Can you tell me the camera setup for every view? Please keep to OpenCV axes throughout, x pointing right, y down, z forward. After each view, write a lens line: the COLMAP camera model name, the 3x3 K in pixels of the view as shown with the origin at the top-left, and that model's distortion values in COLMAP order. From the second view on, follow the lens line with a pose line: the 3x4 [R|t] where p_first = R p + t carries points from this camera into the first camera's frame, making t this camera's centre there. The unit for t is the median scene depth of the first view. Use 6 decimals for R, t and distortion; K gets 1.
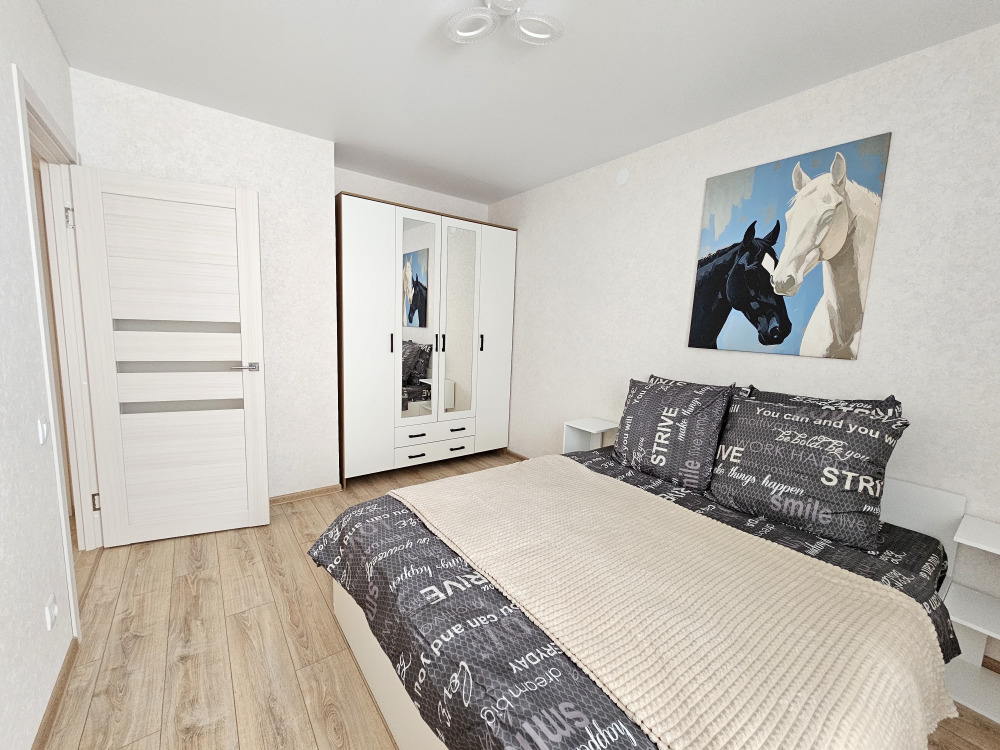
lens RADIAL K [[407.6, 0, 496.0], [0, 407.6, 374.1], [0, 0, 1]] dist [-0.002062, -0.000695]
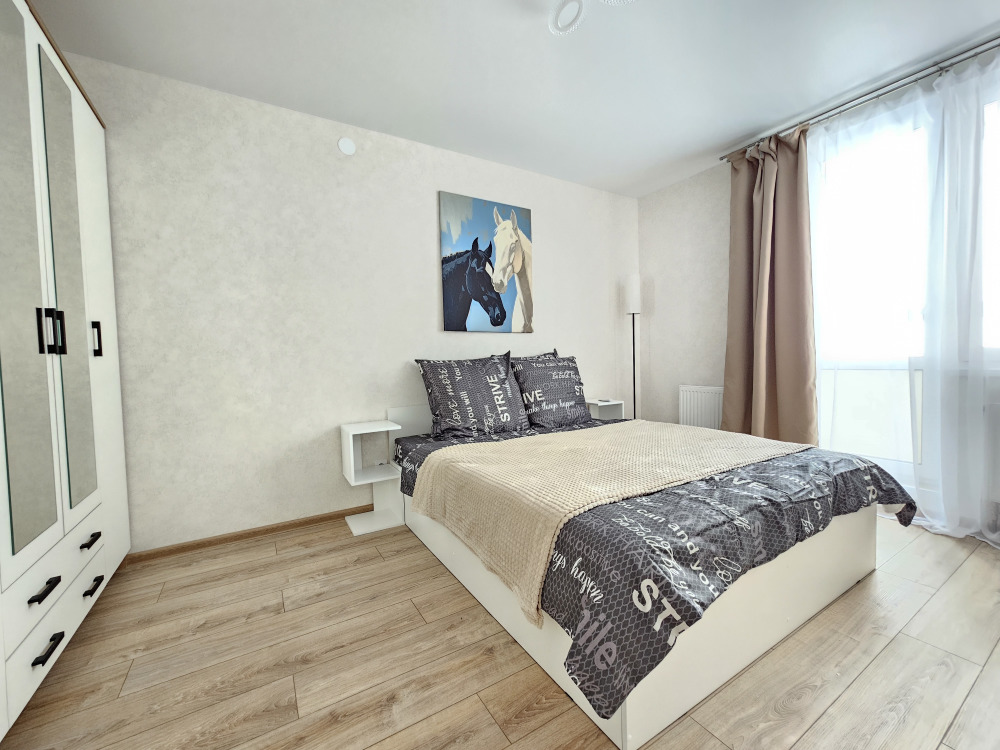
lens RADIAL K [[407.6, 0, 496.4], [0, 407.6, 374.9], [0, 0, 1]] dist [-0.002062, -0.000695]
pose [[0.093821, -0.075416, 0.992729, -0.793667], [0.157319, 0.985722, 0.060016, 0.012114], [-0.983081, 0.150544, 0.104346, 0.894309]]
